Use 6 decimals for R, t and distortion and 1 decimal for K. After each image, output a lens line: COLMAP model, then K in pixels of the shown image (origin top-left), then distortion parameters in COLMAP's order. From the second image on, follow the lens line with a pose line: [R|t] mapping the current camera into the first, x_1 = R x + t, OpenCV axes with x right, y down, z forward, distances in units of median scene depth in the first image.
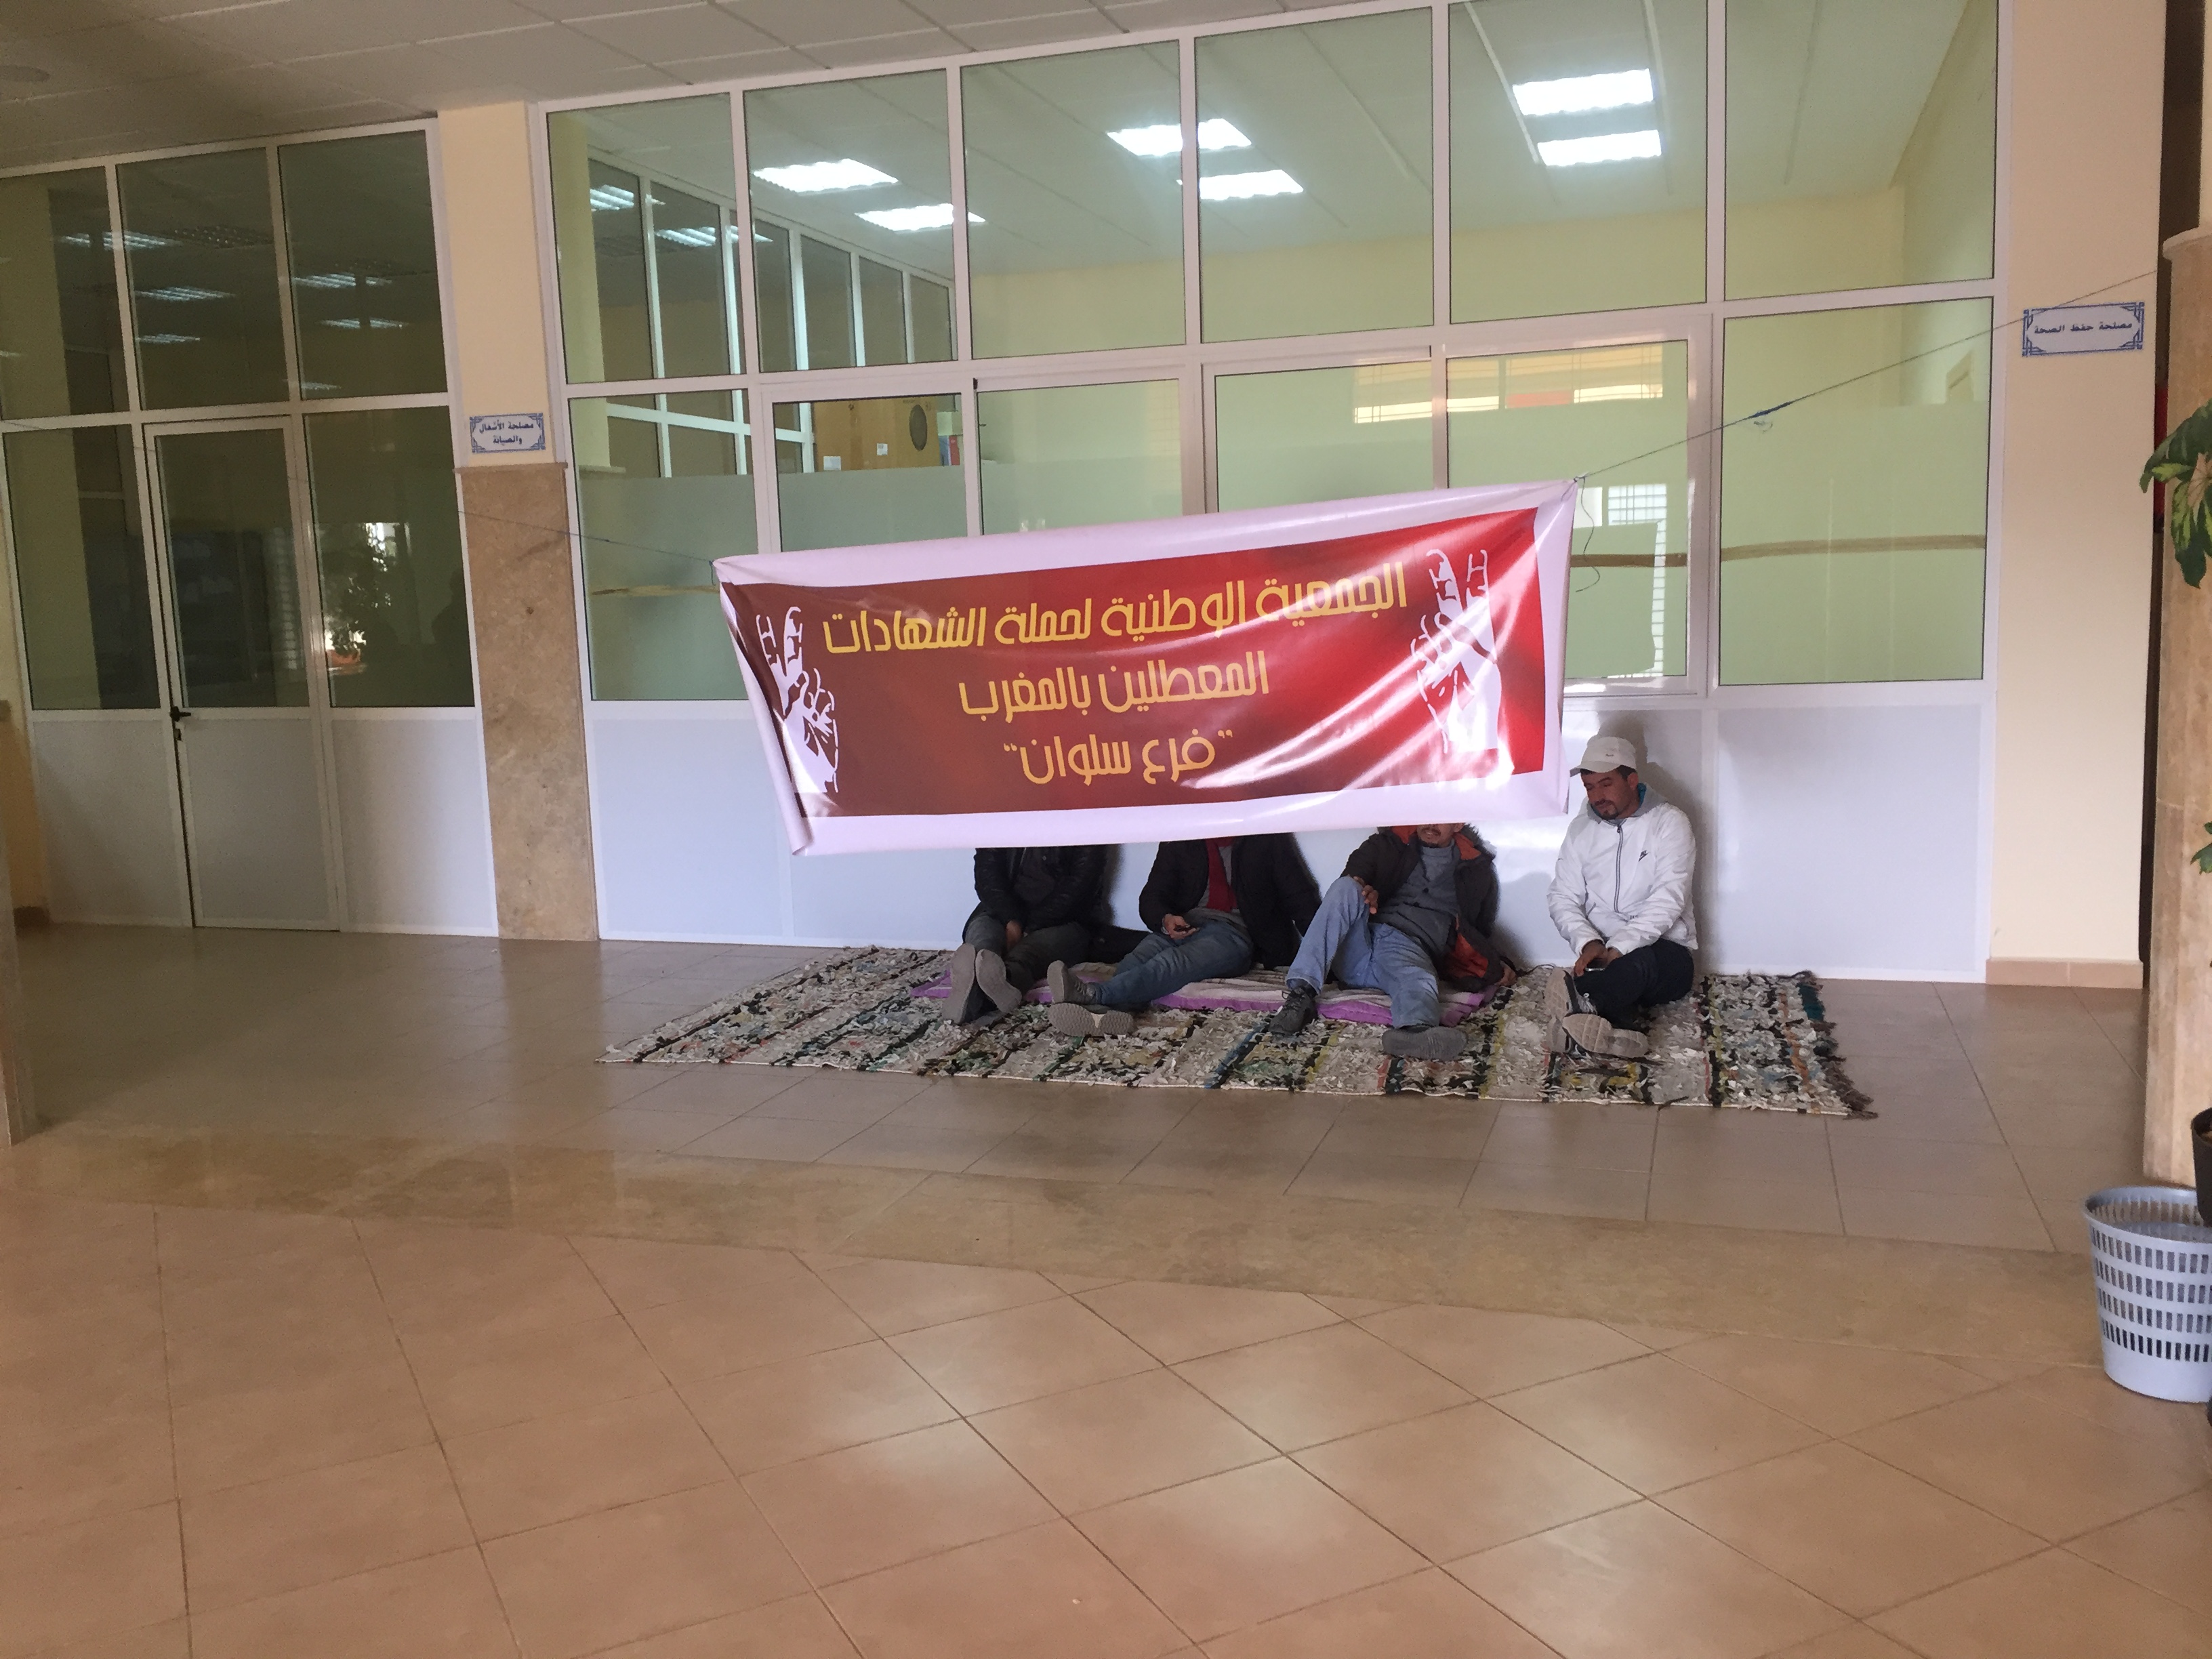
lens RADIAL K [[1894.5, 0, 1104.6], [0, 1894.5, 837.4], [0, 0, 1]] dist [0.078172, -0.093054]
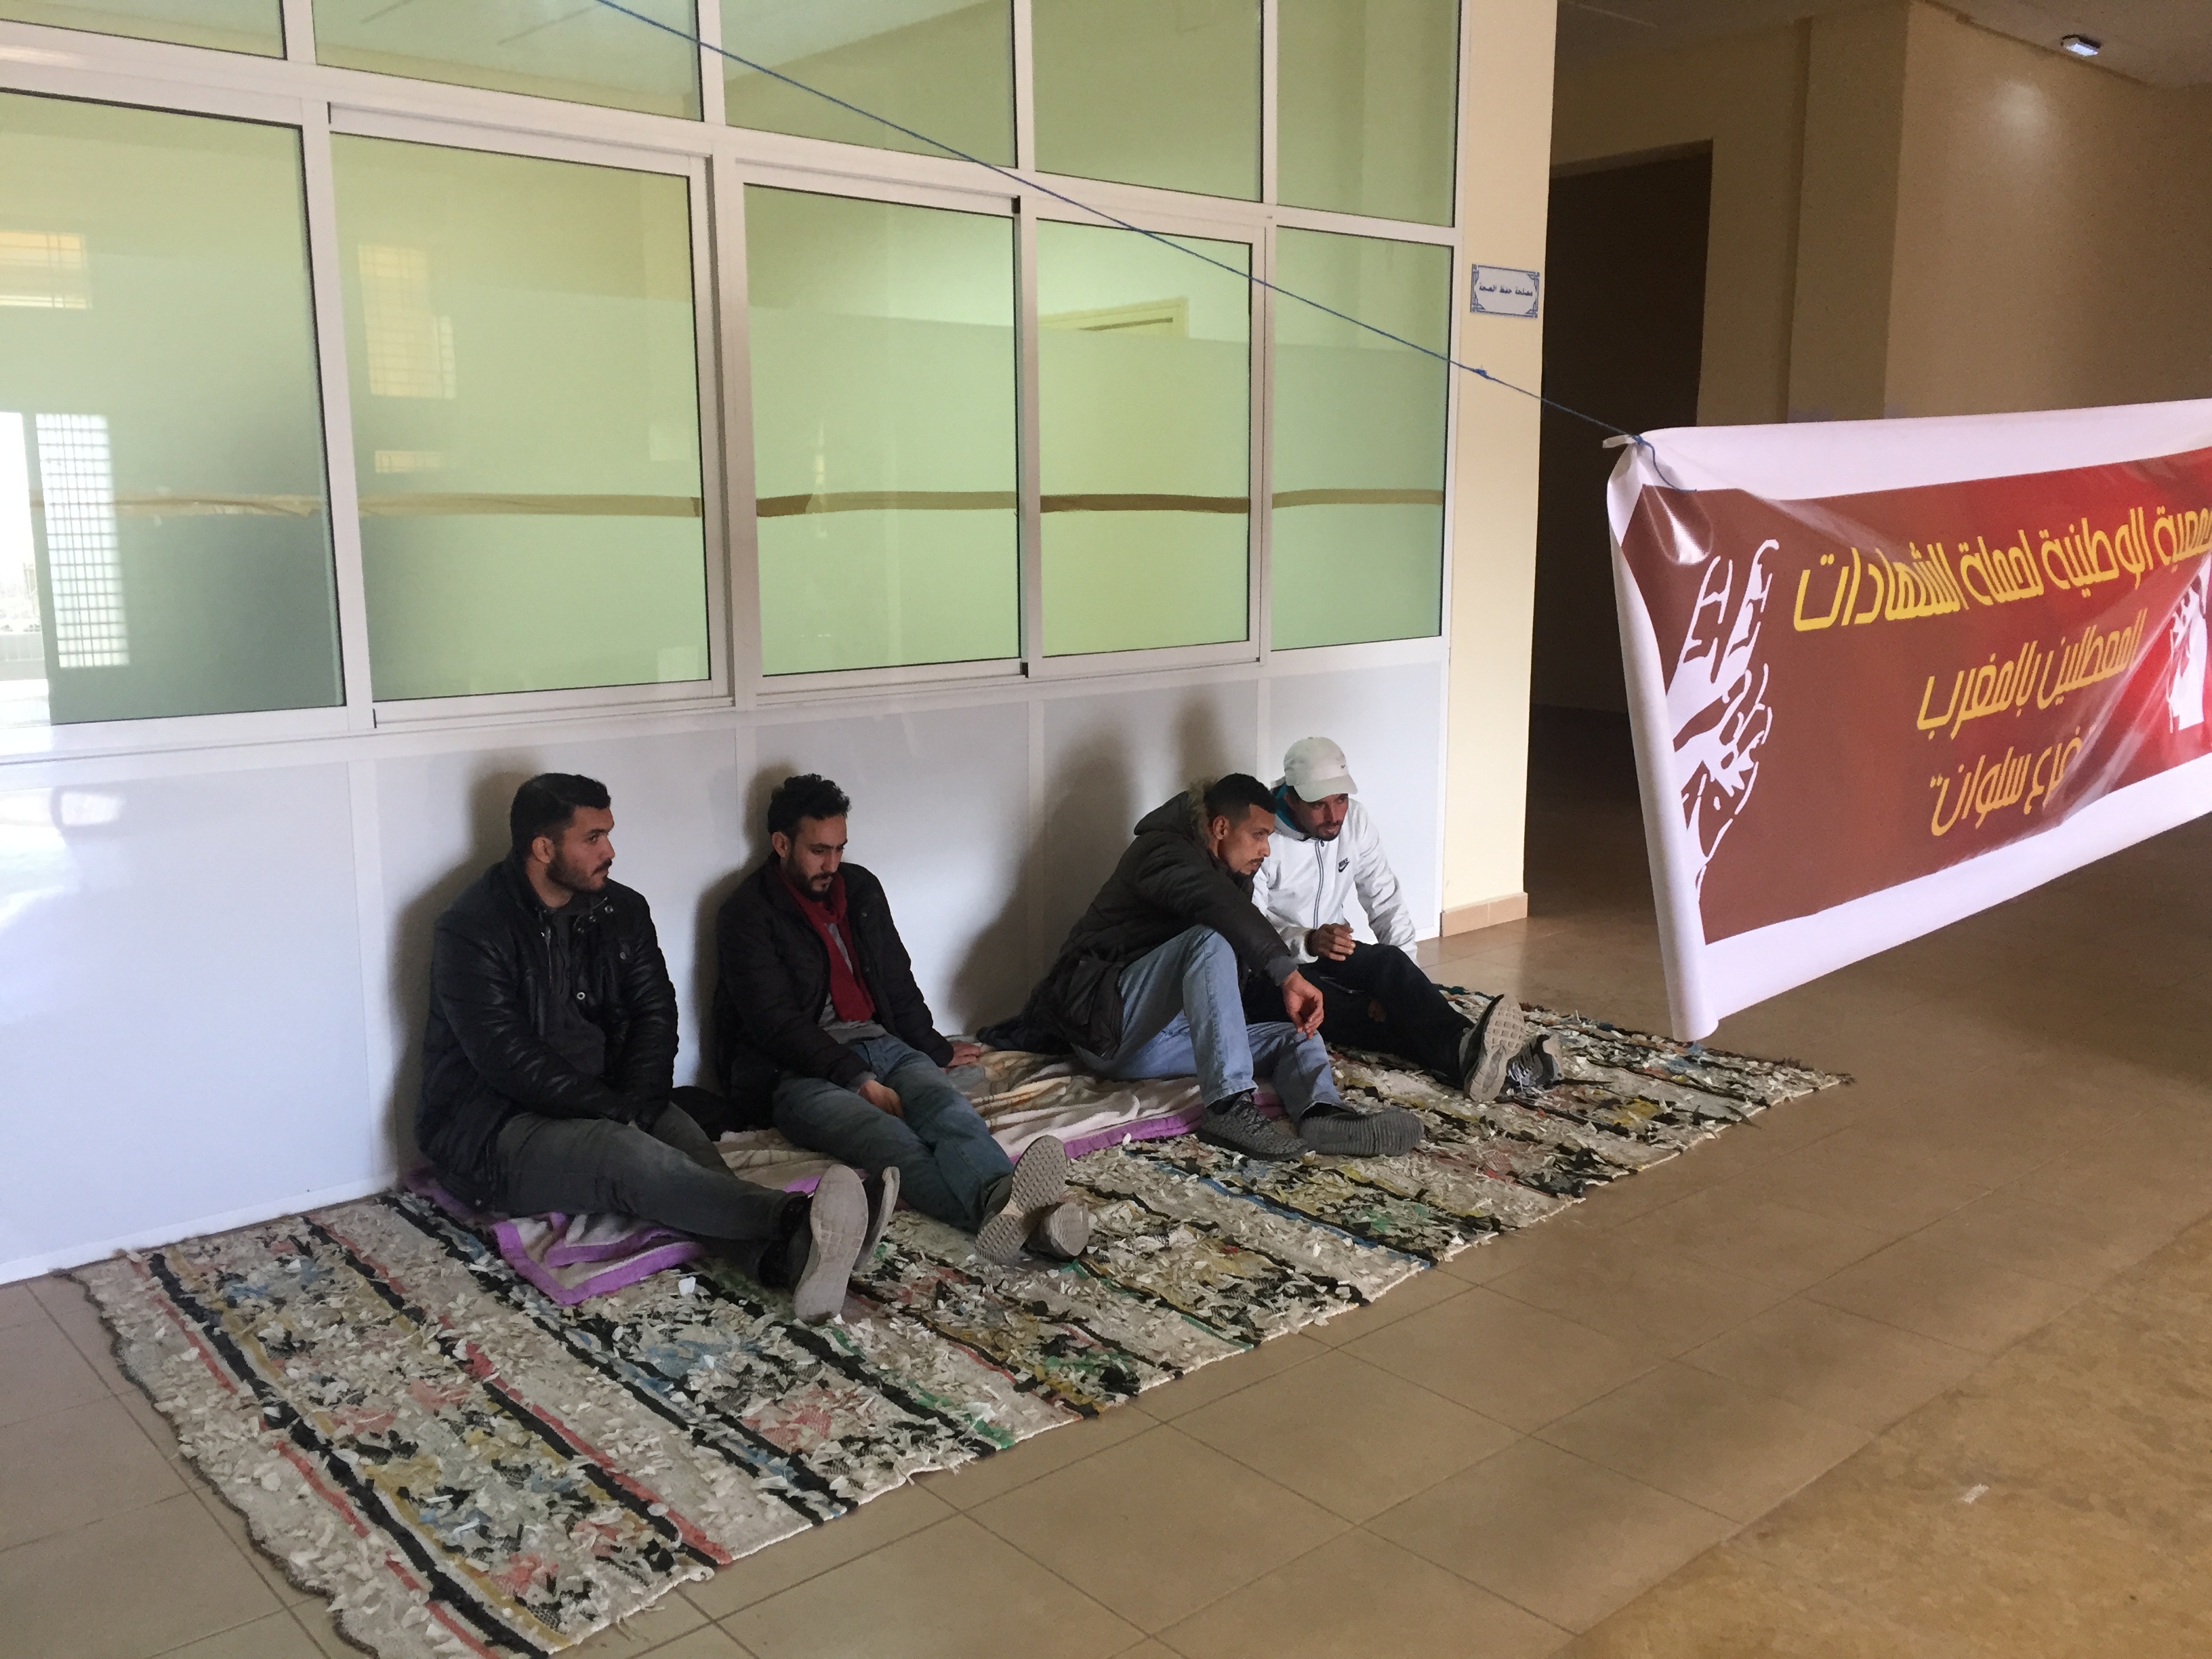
lens RADIAL K [[1894.5, 0, 1123.0], [0, 1894.5, 835.4], [0, 0, 1]] dist [0.078172, -0.093054]
pose [[0.509815, -0.118138, 0.852134, -0.698545], [0.102739, 0.991798, 0.076034, -0.103396], [-0.854127, 0.048785, 0.517771, 0.918429]]
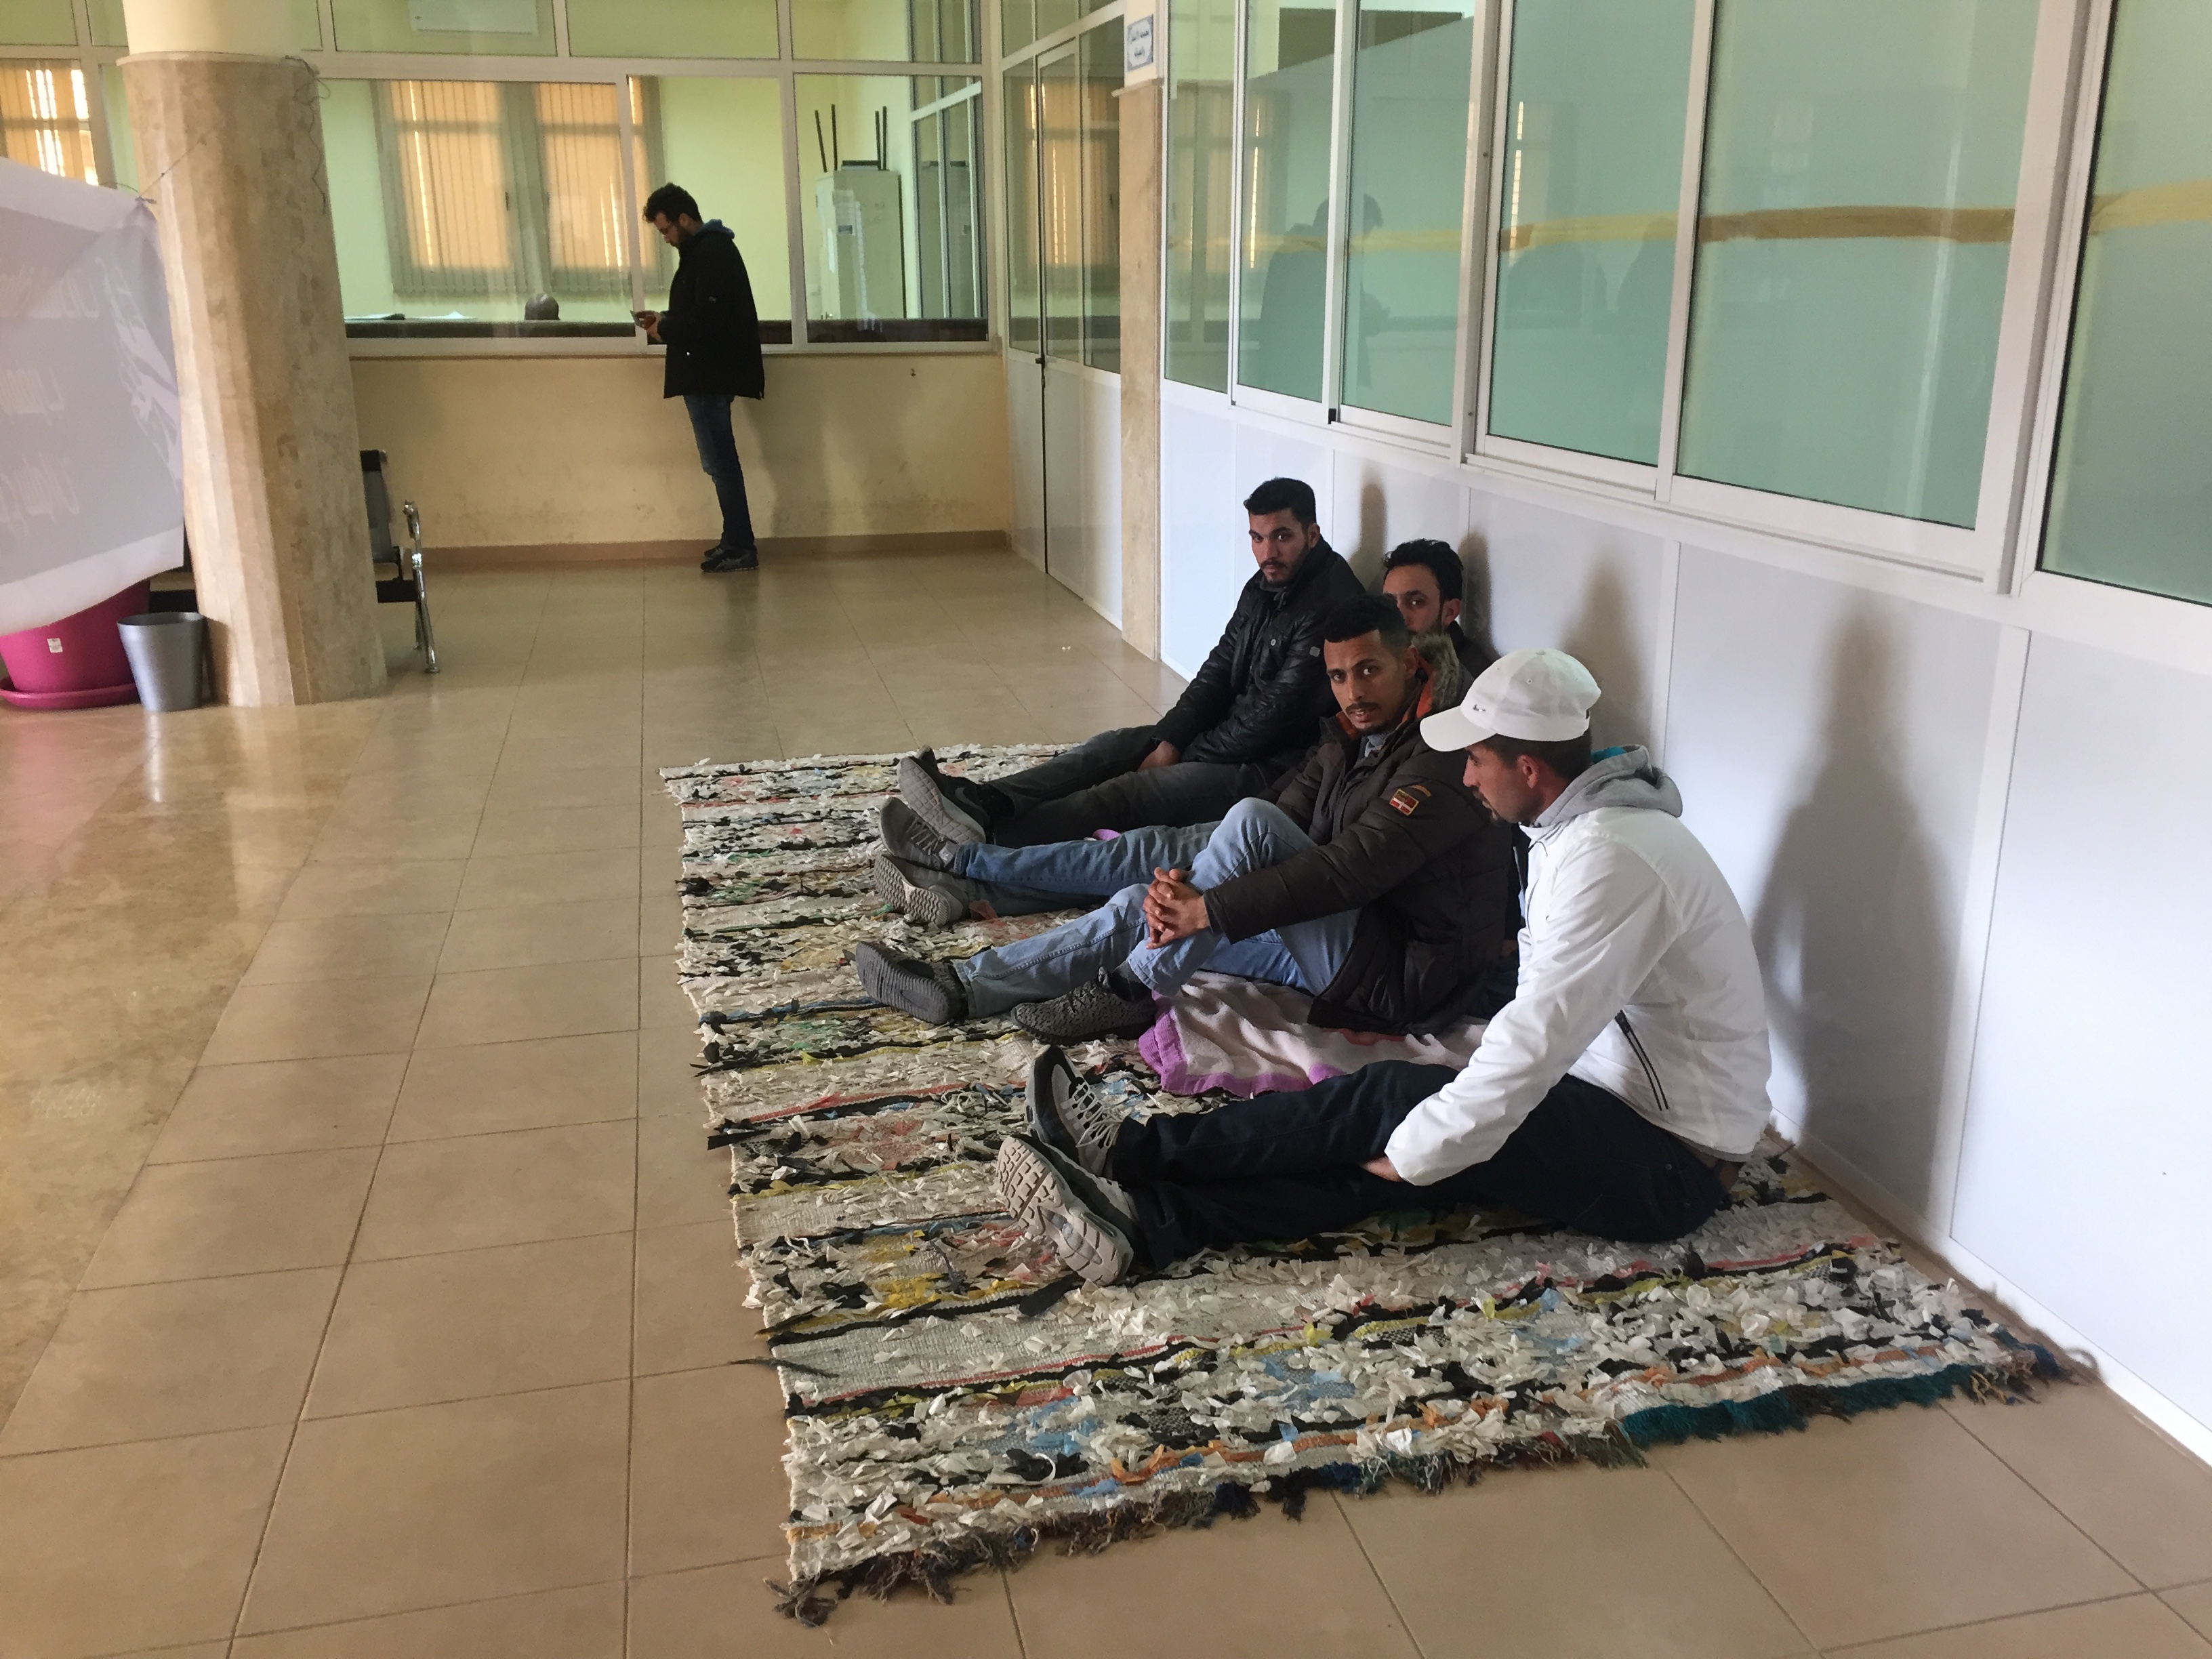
lens RADIAL K [[1894.5, 0, 1102.7], [0, 1894.5, 841.0], [0, 0, 1]] dist [0.078172, -0.093054]
pose [[0.507904, 0.282137, -0.813899, 0.831962], [-0.126654, 0.959032, 0.253410, -0.152042], [0.852052, -0.025625, 0.522830, 0.959983]]
